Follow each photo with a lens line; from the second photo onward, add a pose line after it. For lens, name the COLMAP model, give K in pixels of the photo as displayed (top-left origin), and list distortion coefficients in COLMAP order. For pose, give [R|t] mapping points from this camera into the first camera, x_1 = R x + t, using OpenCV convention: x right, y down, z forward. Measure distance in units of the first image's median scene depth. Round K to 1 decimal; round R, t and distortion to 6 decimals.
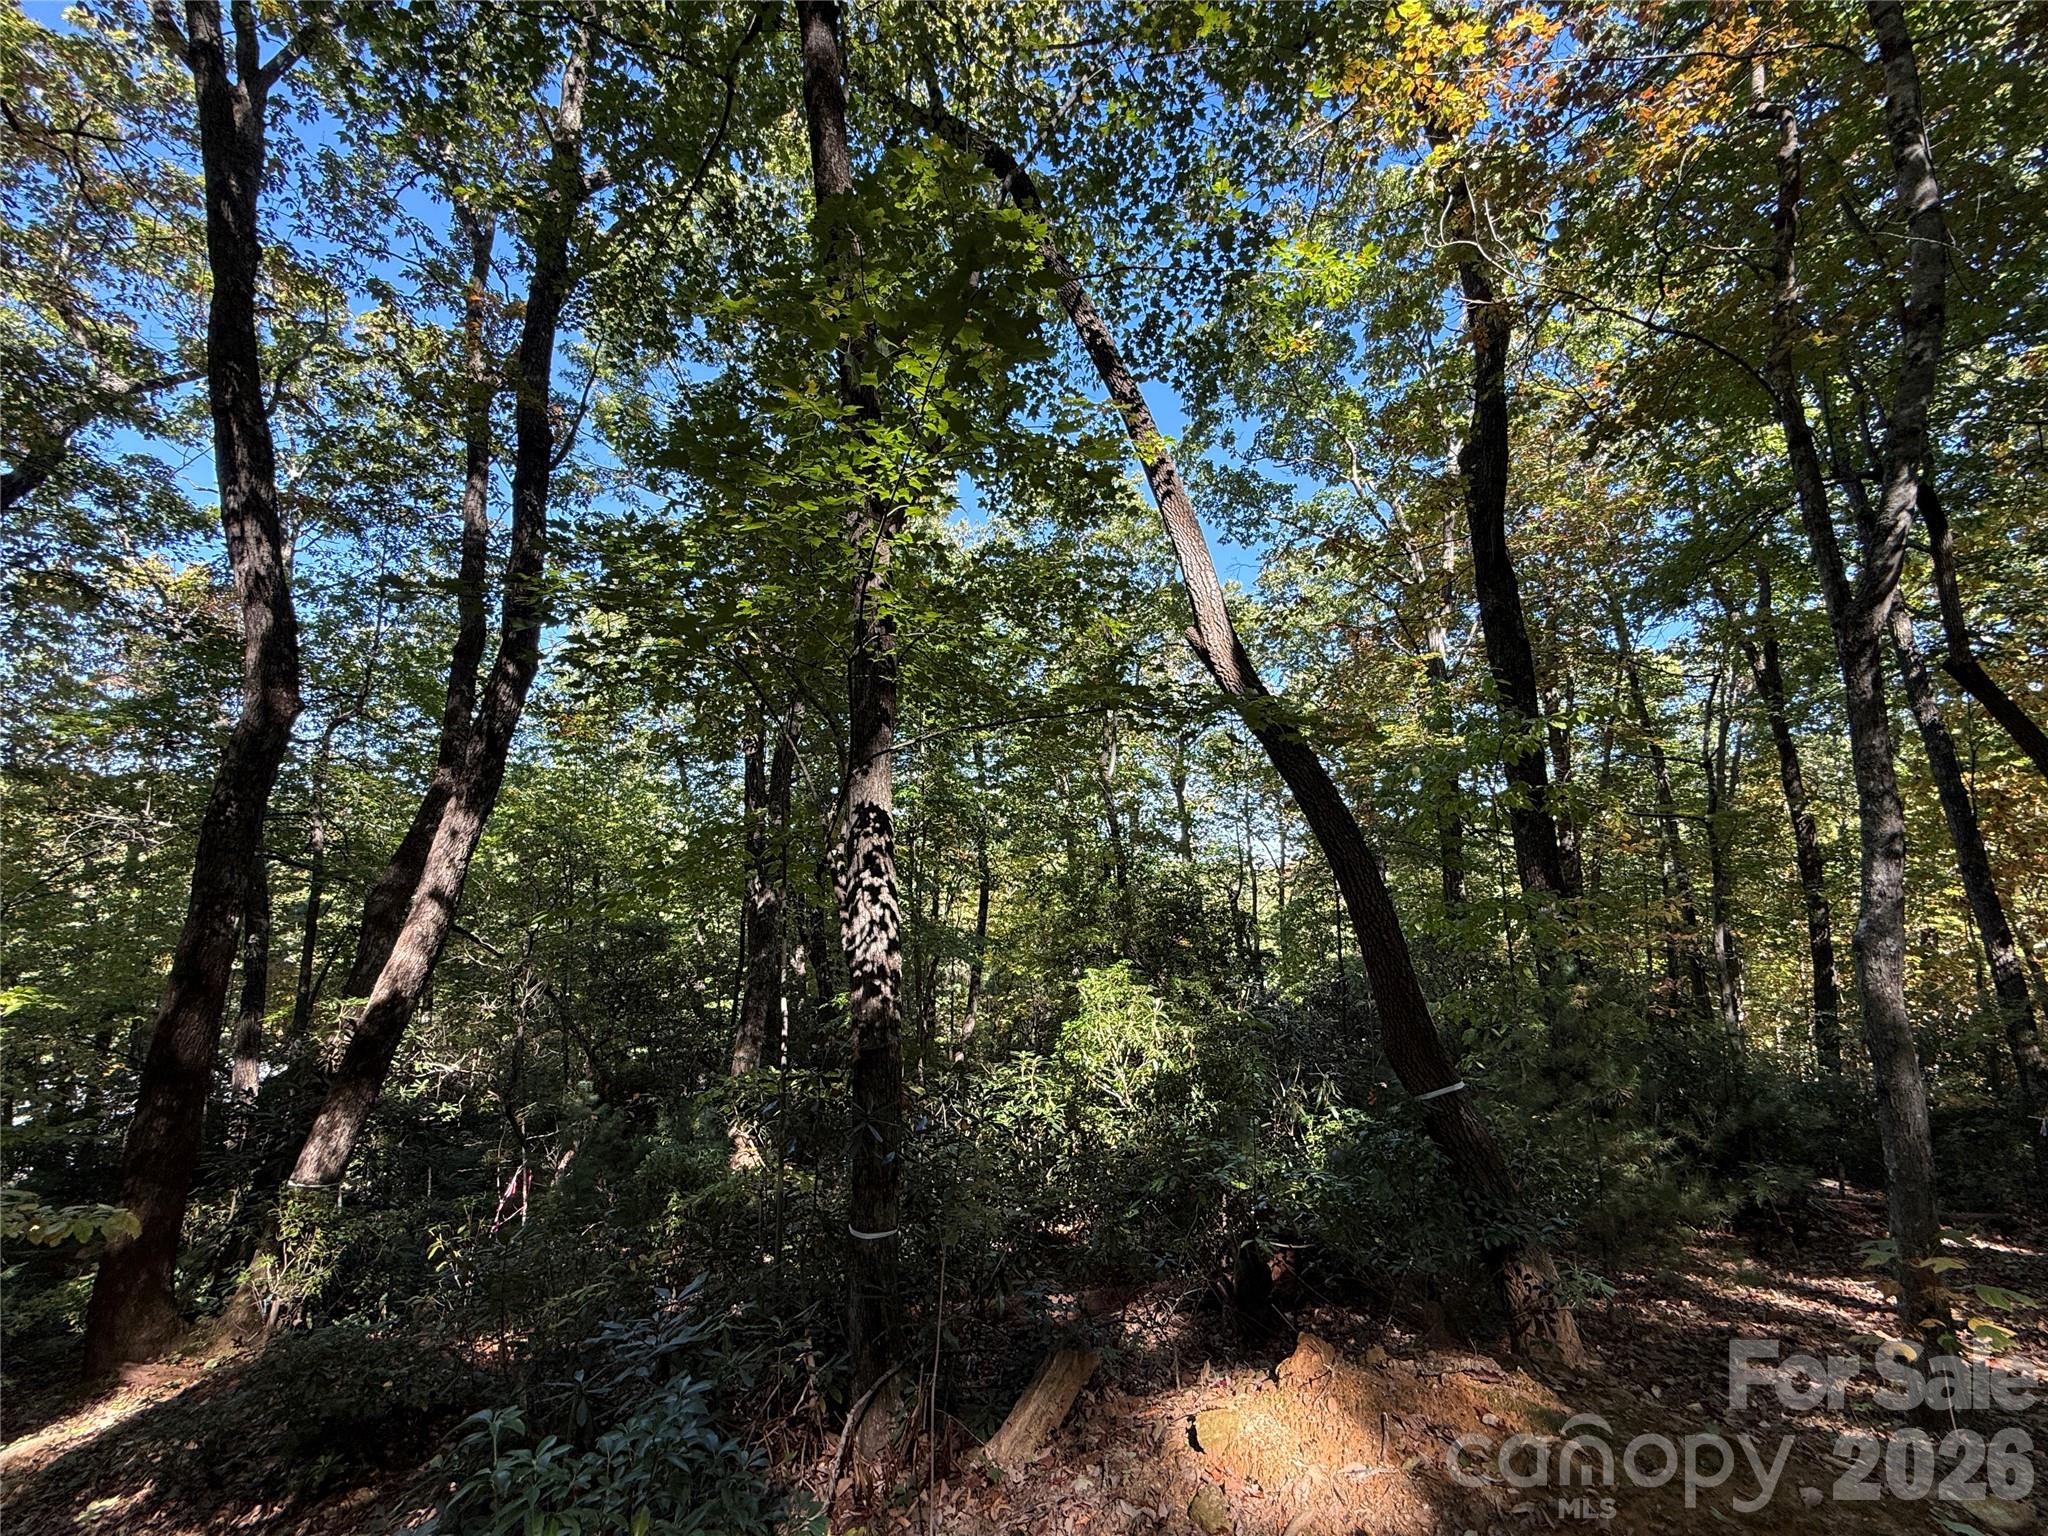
lens RADIAL K [[812.3, 0, 1054.9], [0, 812.3, 757.0], [0, 0, 1]] dist [0.001104, -0.000143]
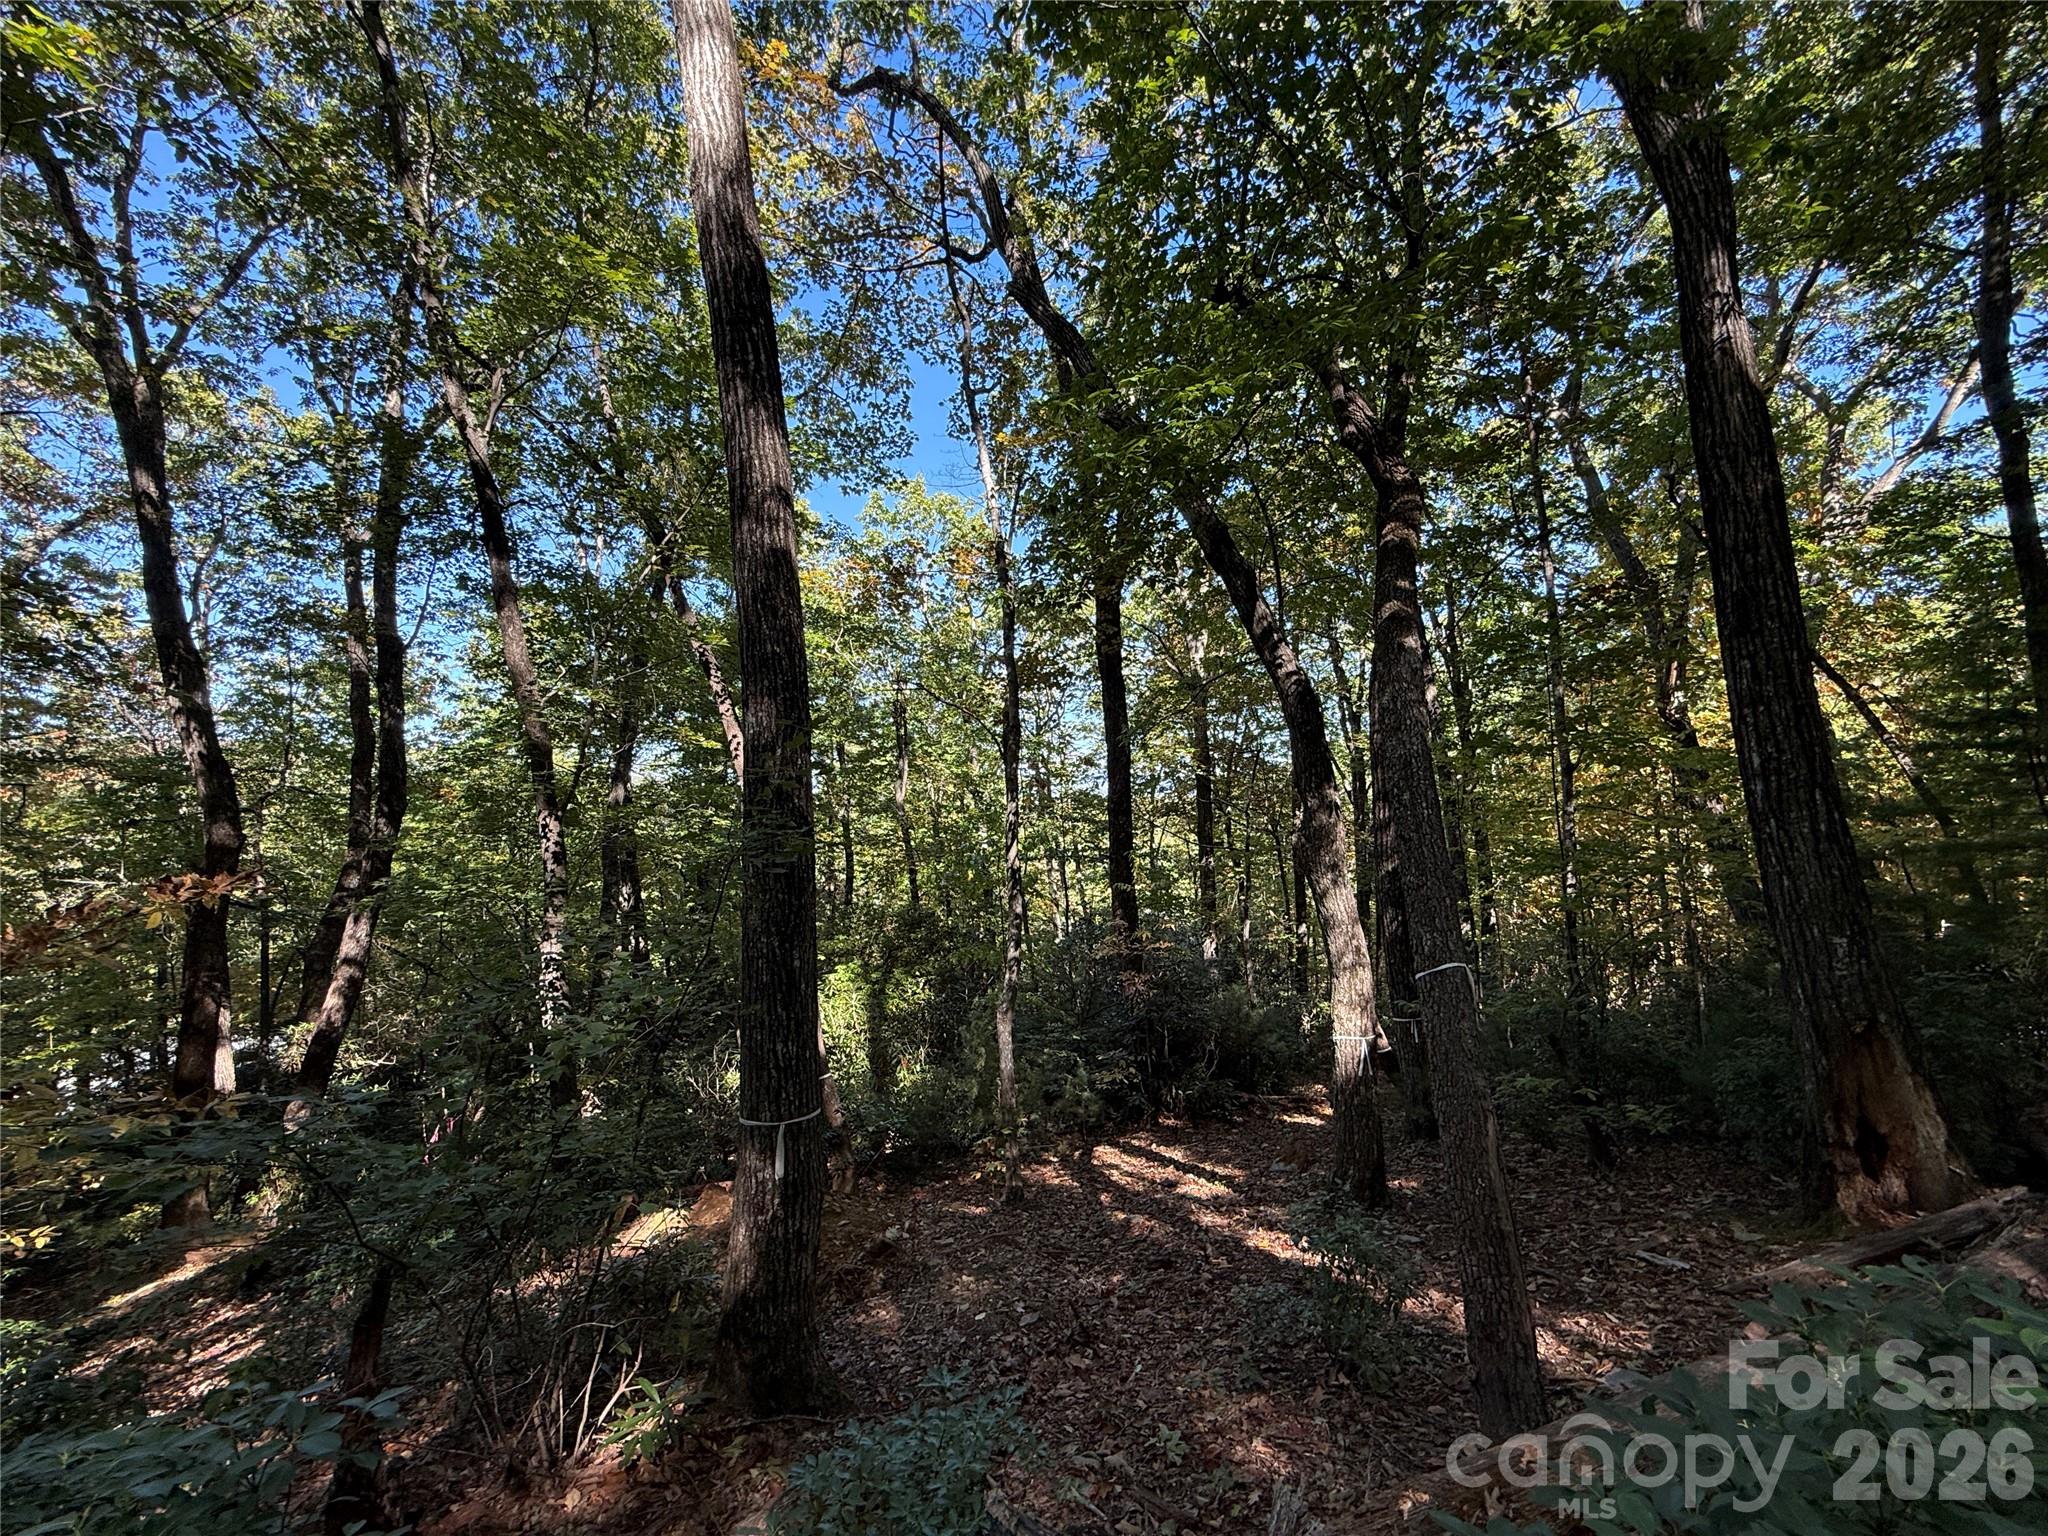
lens RADIAL K [[812.3, 0, 1021.3], [0, 812.3, 770.7], [0, 0, 1]] dist [0.001104, -0.000143]
pose [[0.999088, -0.033075, 0.026995, 0.921354], [0.030436, 0.995210, 0.092896, -0.564337], [-0.029938, -0.091990, 0.995310, -1.040710]]
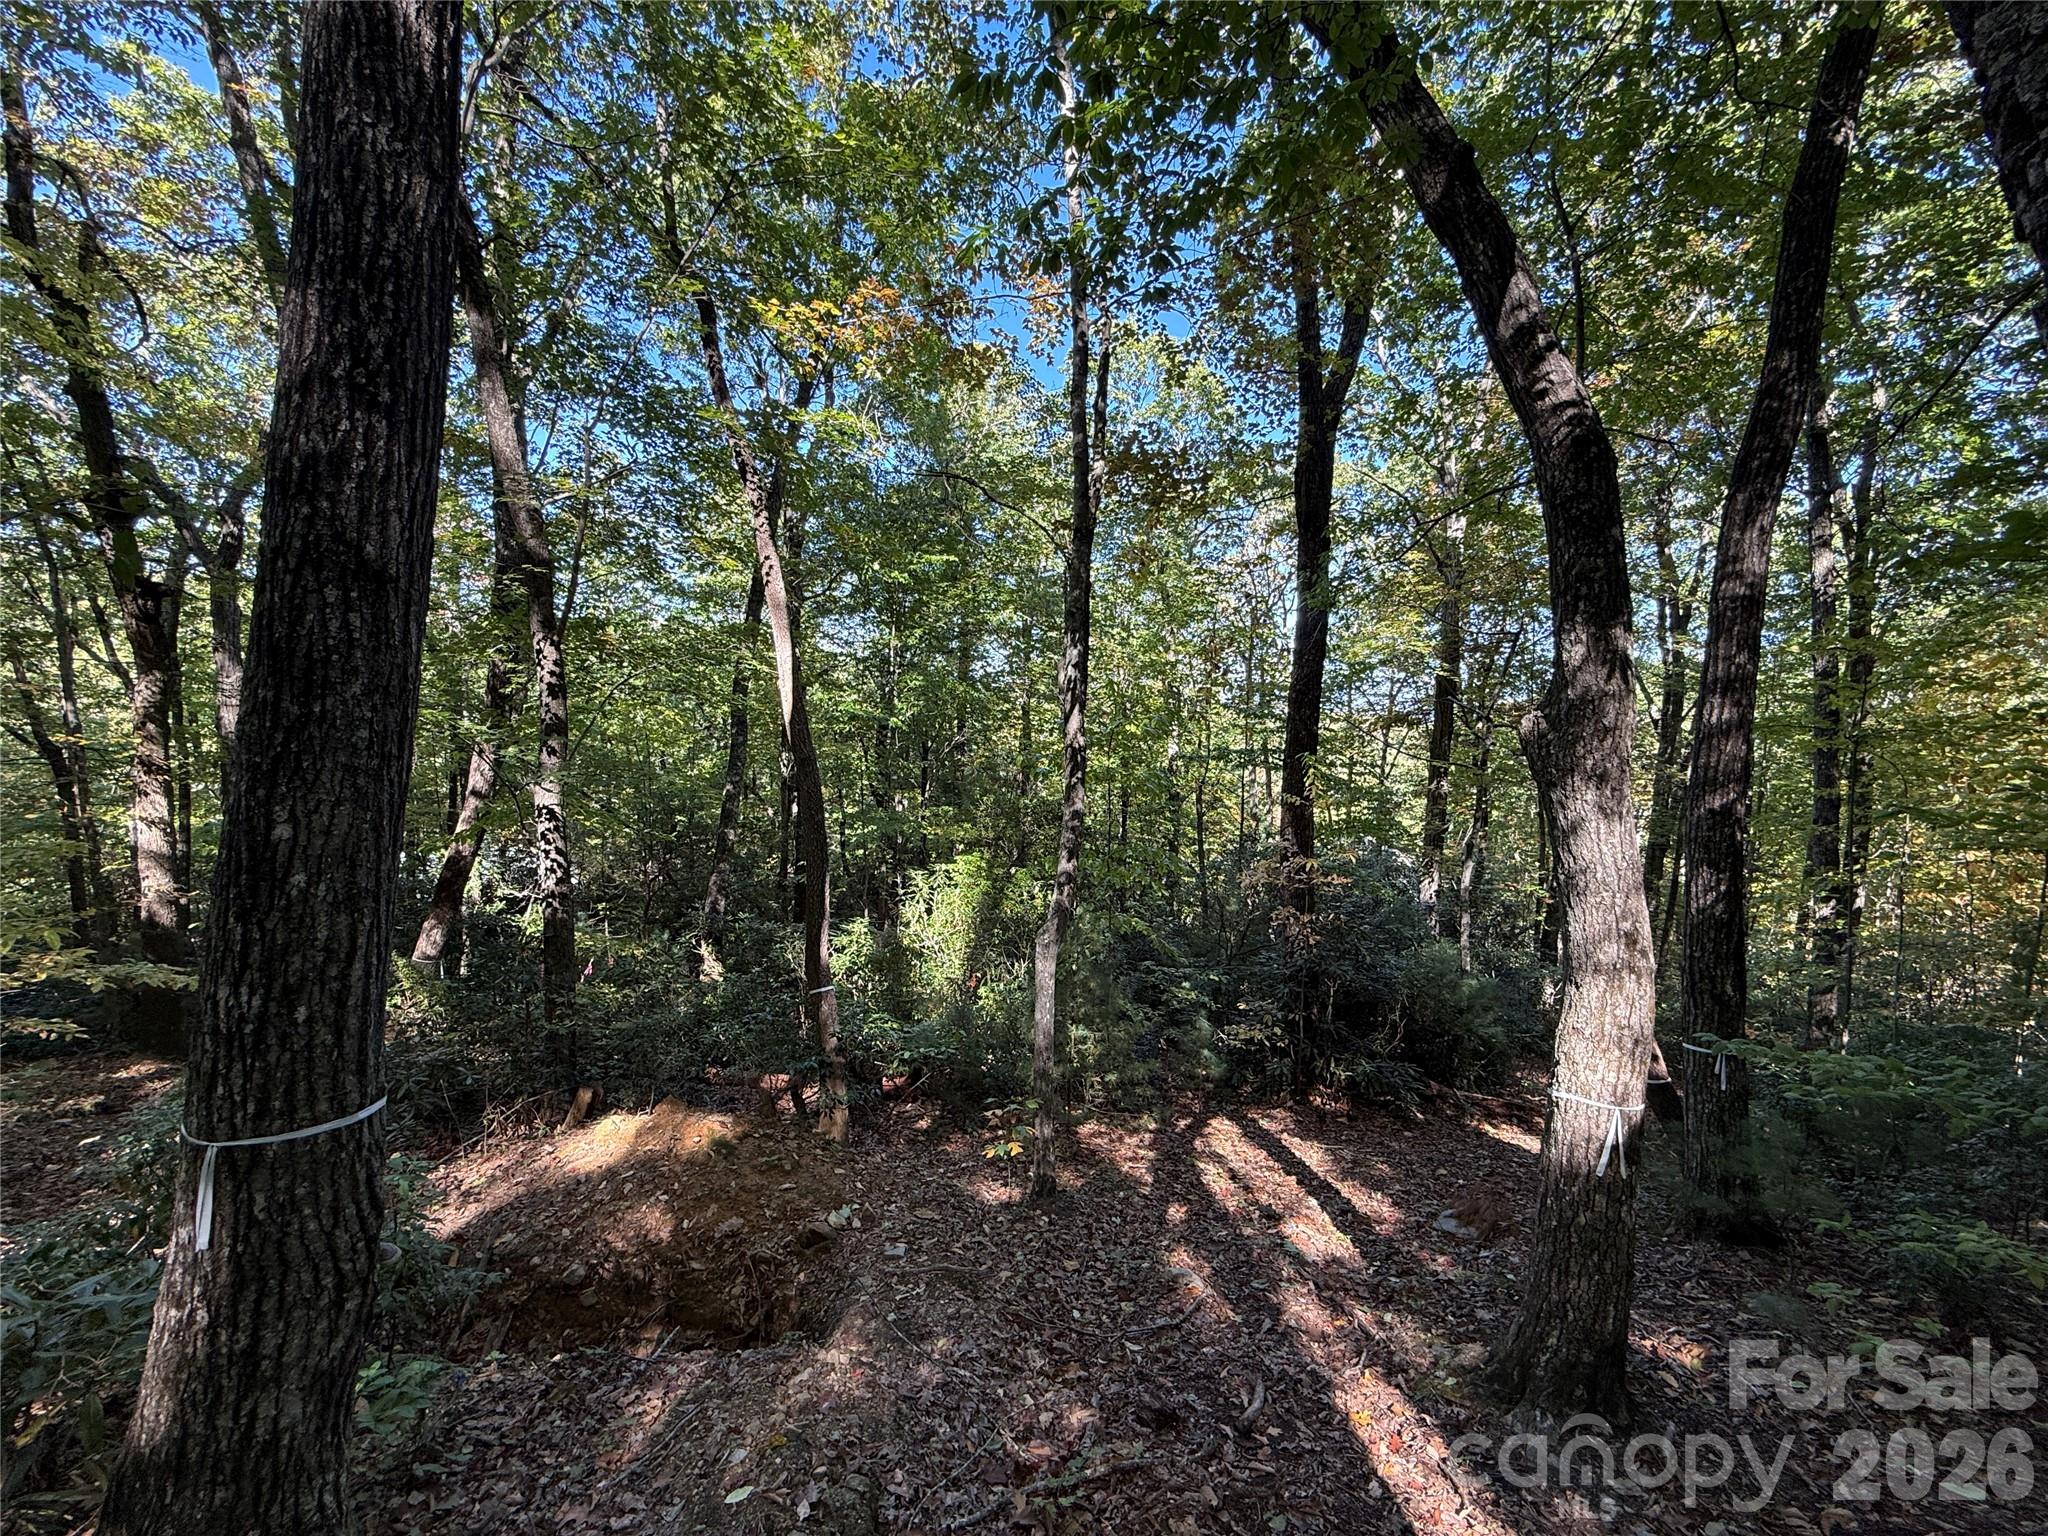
lens RADIAL K [[812.3, 0, 1023.1], [0, 812.3, 770.1], [0, 0, 1]] dist [0.001104, -0.000143]
pose [[0.967775, 0.055296, -0.245668, 1.211892], [-0.003935, 0.978794, 0.204811, -0.380288], [0.251784, -0.197244, 0.947470, -0.400930]]
